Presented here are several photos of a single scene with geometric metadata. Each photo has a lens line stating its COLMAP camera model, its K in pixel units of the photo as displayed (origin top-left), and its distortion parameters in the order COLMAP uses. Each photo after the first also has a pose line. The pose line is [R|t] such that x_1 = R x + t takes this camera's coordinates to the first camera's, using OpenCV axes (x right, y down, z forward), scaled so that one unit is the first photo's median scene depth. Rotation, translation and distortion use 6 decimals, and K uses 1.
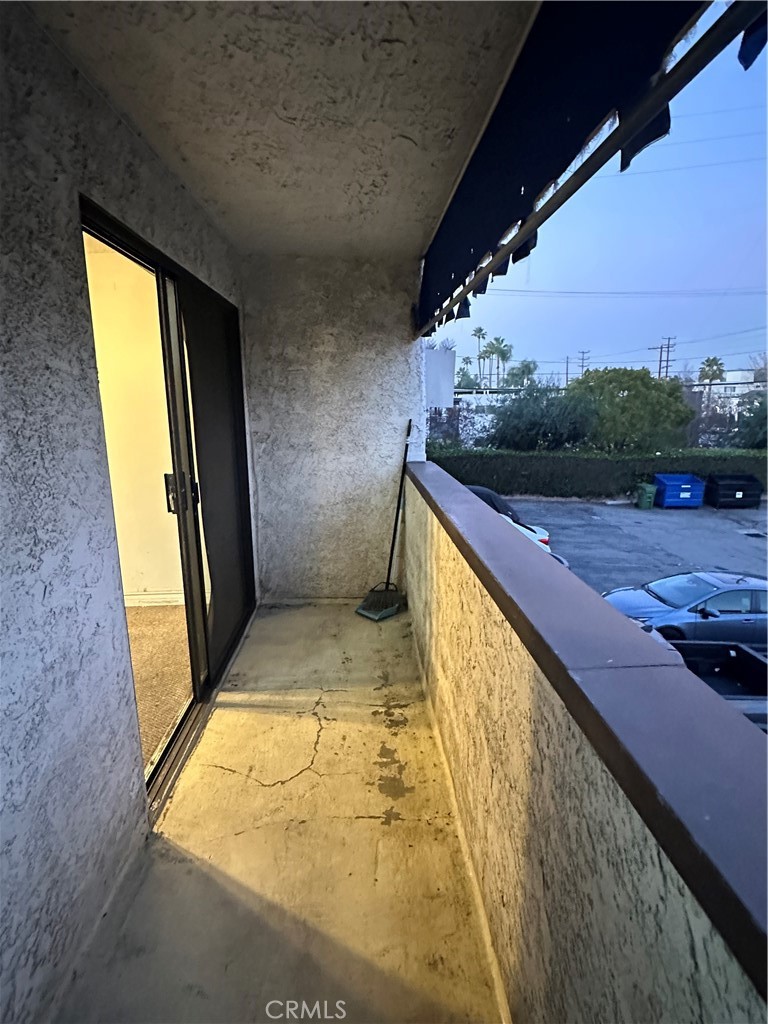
lens RADIAL K [[572.8, 0, 382.4], [0, 572.8, 510.6], [0, 0, 1]] dist [-0.007854, -0.000859]
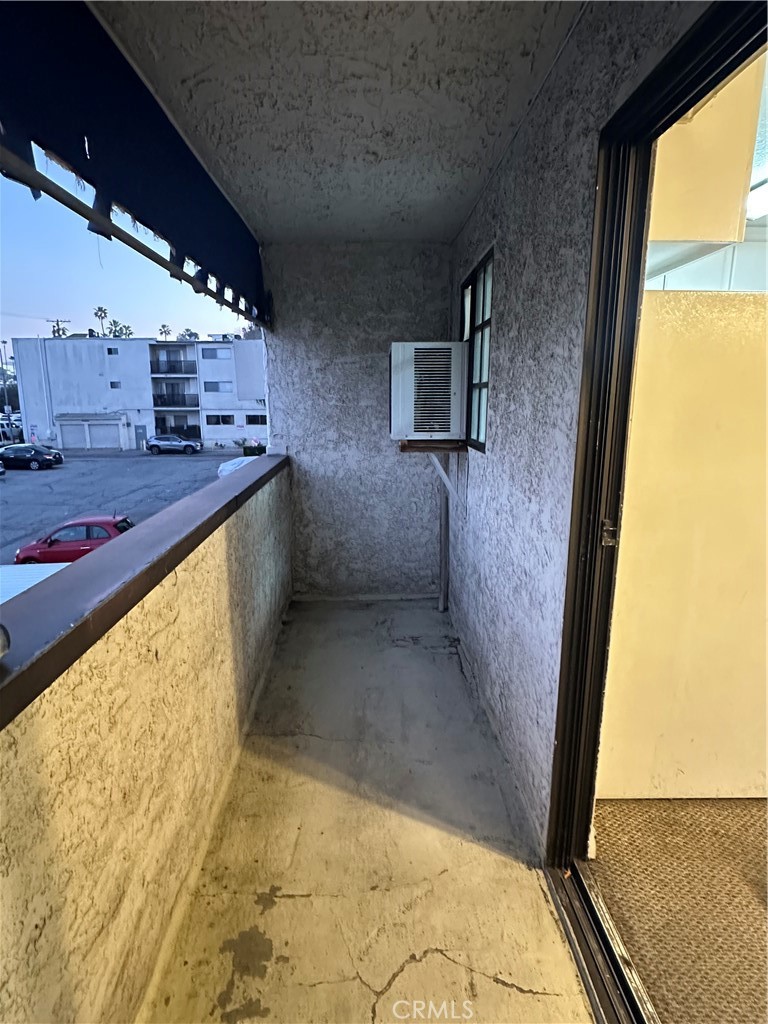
lens RADIAL K [[572.8, 0, 378.2], [0, 572.8, 515.0], [0, 0, 1]] dist [-0.007854, -0.000859]
pose [[-0.999801, 0.007981, 0.018283, -0.165105], [0.014356, 0.924232, 0.381562, -0.282862], [-0.013852, 0.381749, -0.924162, 1.566025]]
